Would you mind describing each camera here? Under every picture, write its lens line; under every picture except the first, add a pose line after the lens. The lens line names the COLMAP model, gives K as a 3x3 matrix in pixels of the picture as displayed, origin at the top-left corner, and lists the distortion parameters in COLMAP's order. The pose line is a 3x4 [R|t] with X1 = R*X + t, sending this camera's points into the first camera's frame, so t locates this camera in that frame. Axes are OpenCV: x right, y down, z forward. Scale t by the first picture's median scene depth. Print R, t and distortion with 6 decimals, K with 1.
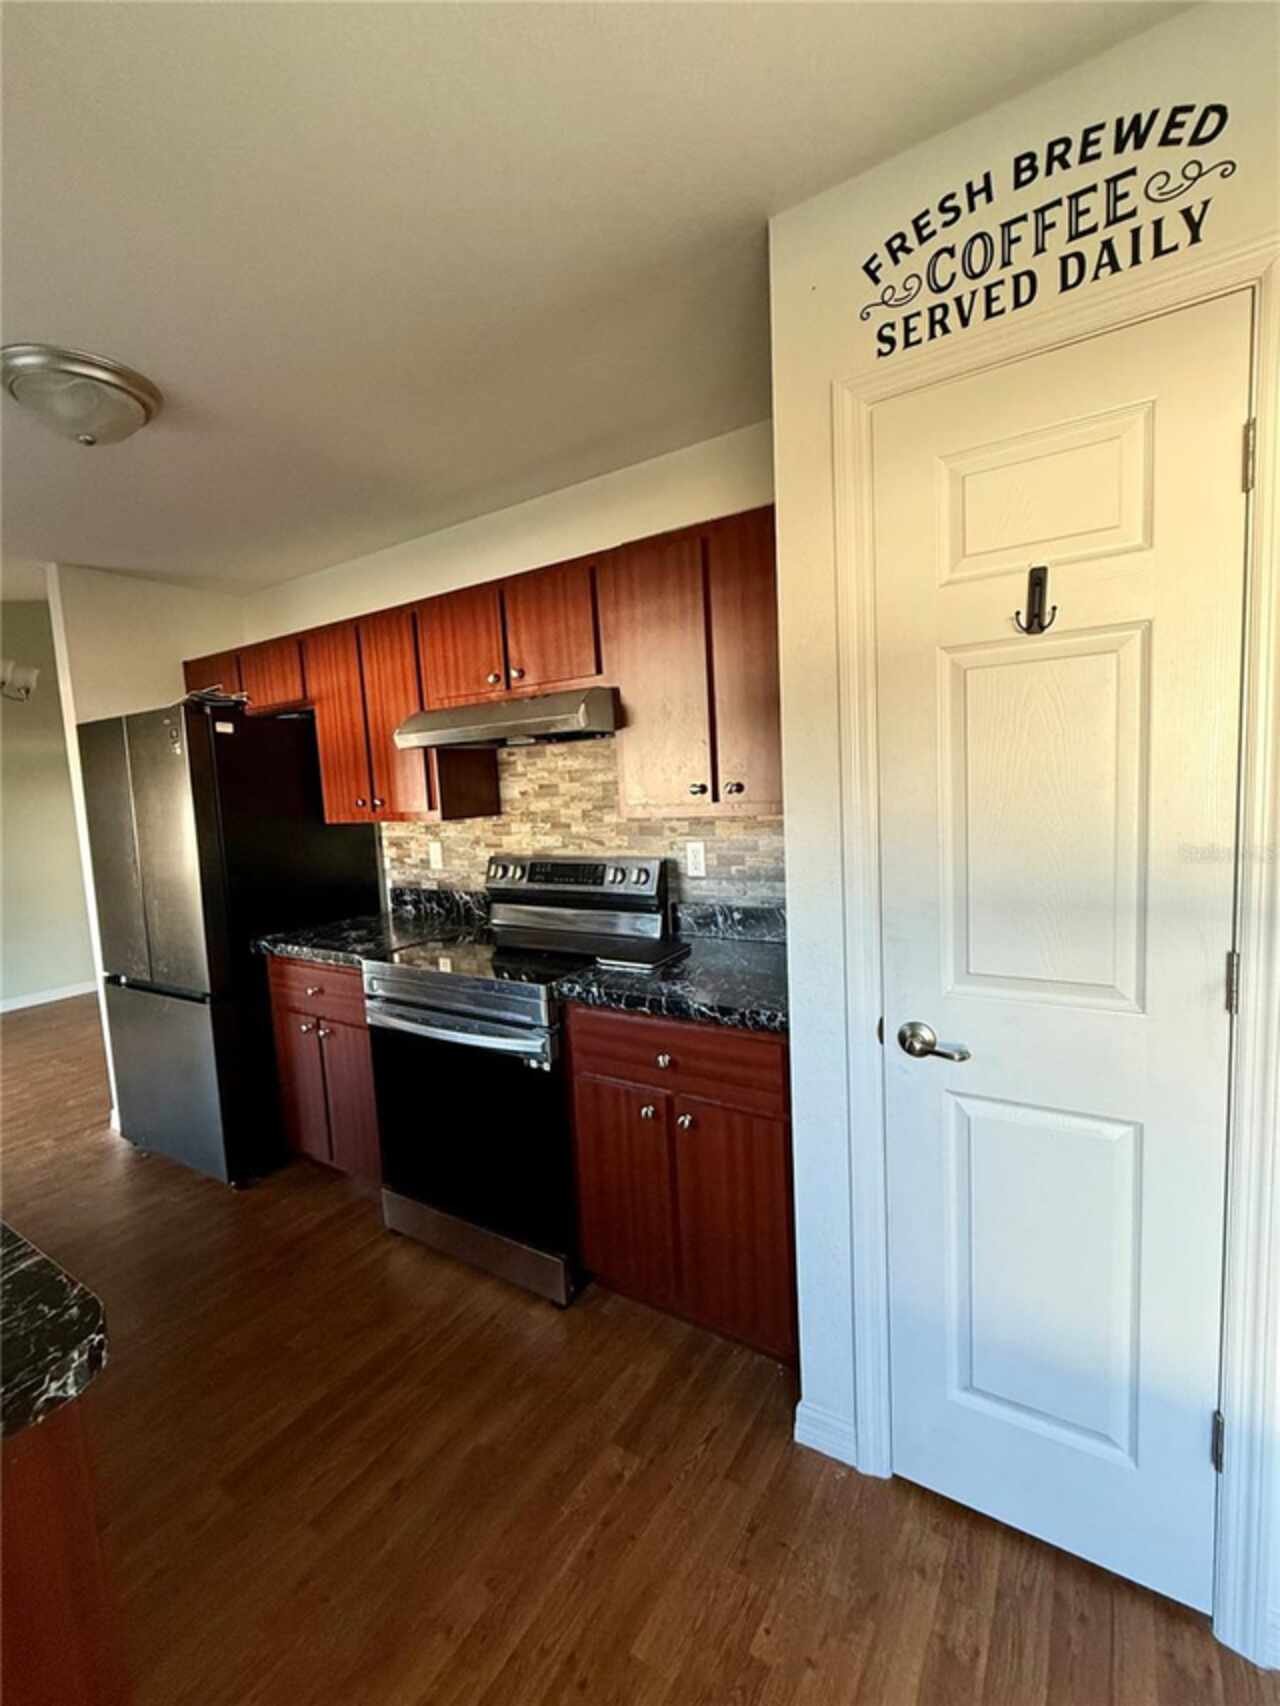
lens RADIAL K [[730.5, 0, 637.5], [0, 730.5, 853.4], [0, 0, 1]] dist [-0.001176, -0.000490]
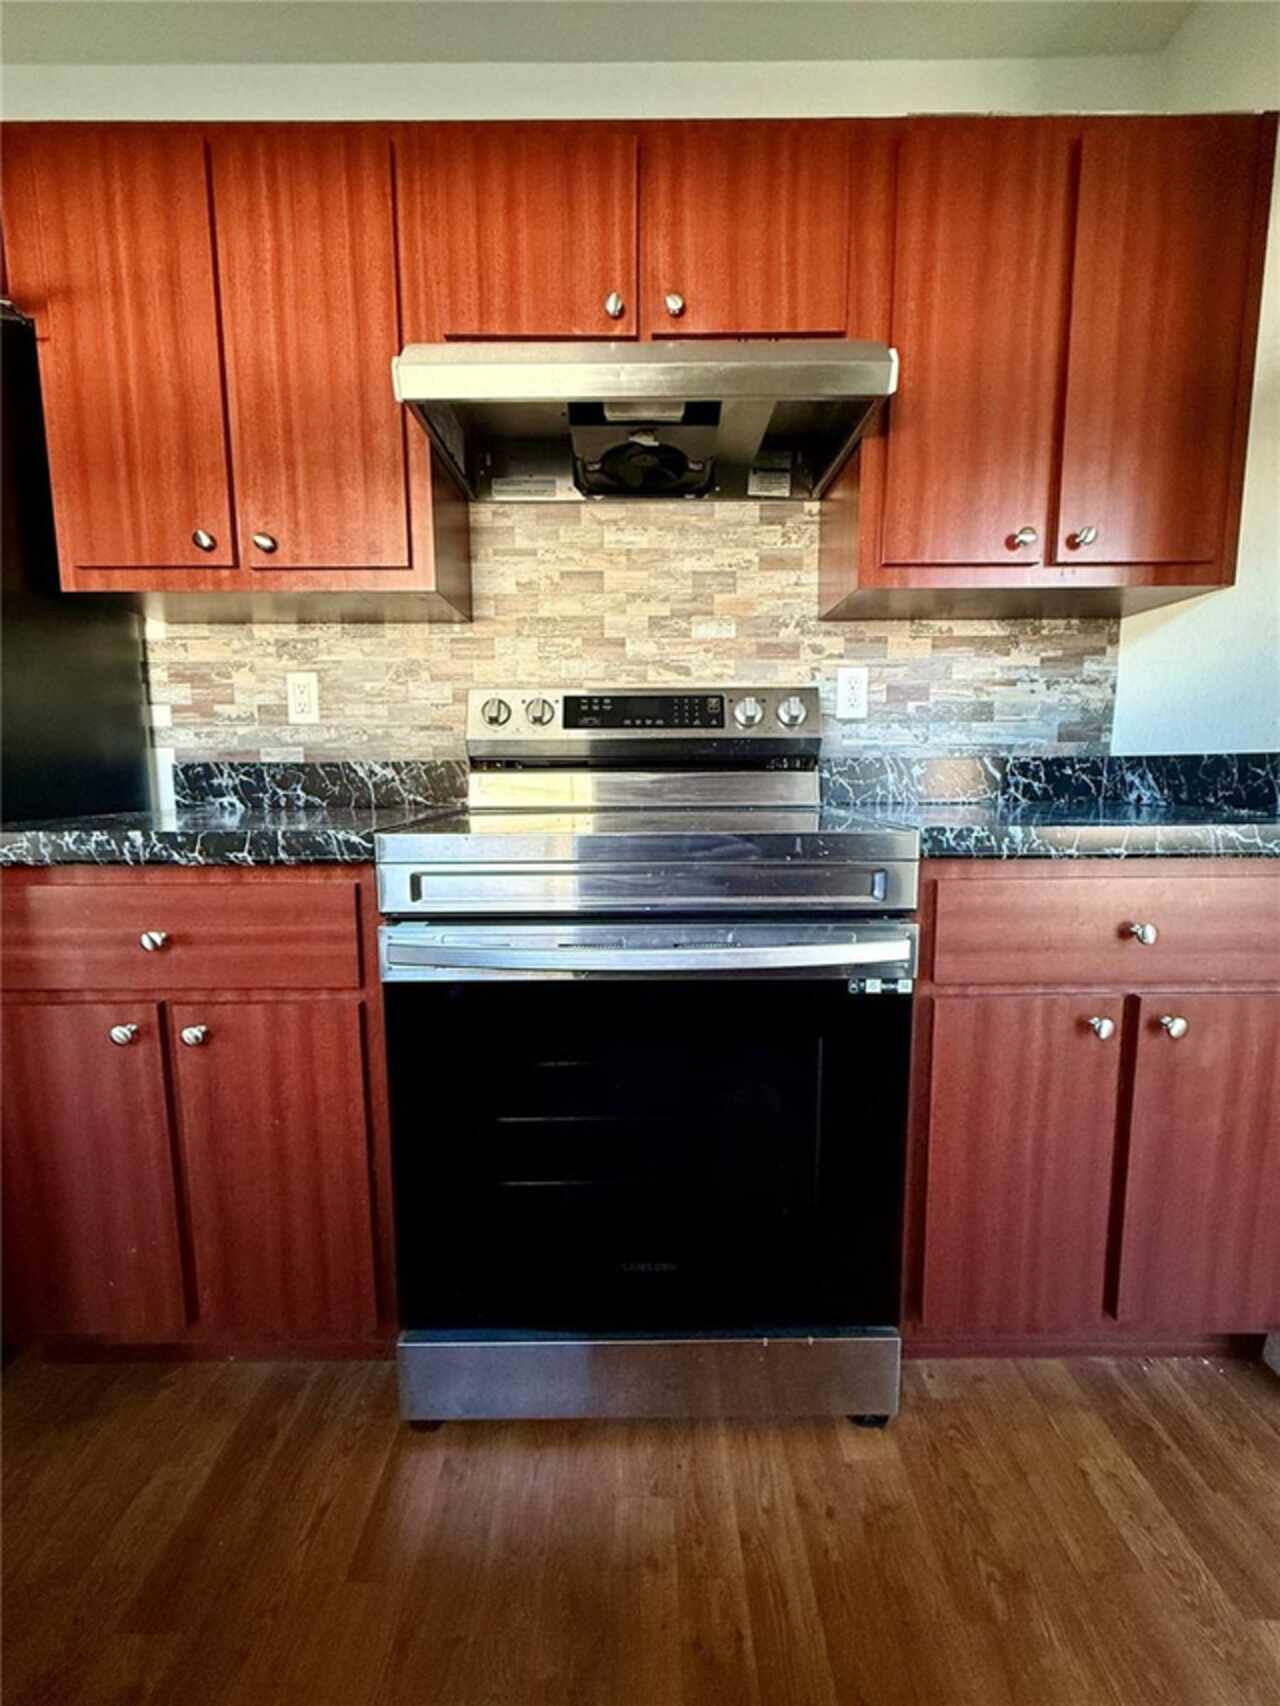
lens RADIAL K [[730.5, 0, 642.3], [0, 730.5, 854.1], [0, 0, 1]] dist [-0.001176, -0.000490]
pose [[0.833728, -0.017889, 0.551885, -0.441939], [0.018558, 0.999818, 0.004373, 0.144385], [-0.551863, 0.006596, 0.833909, 0.501898]]
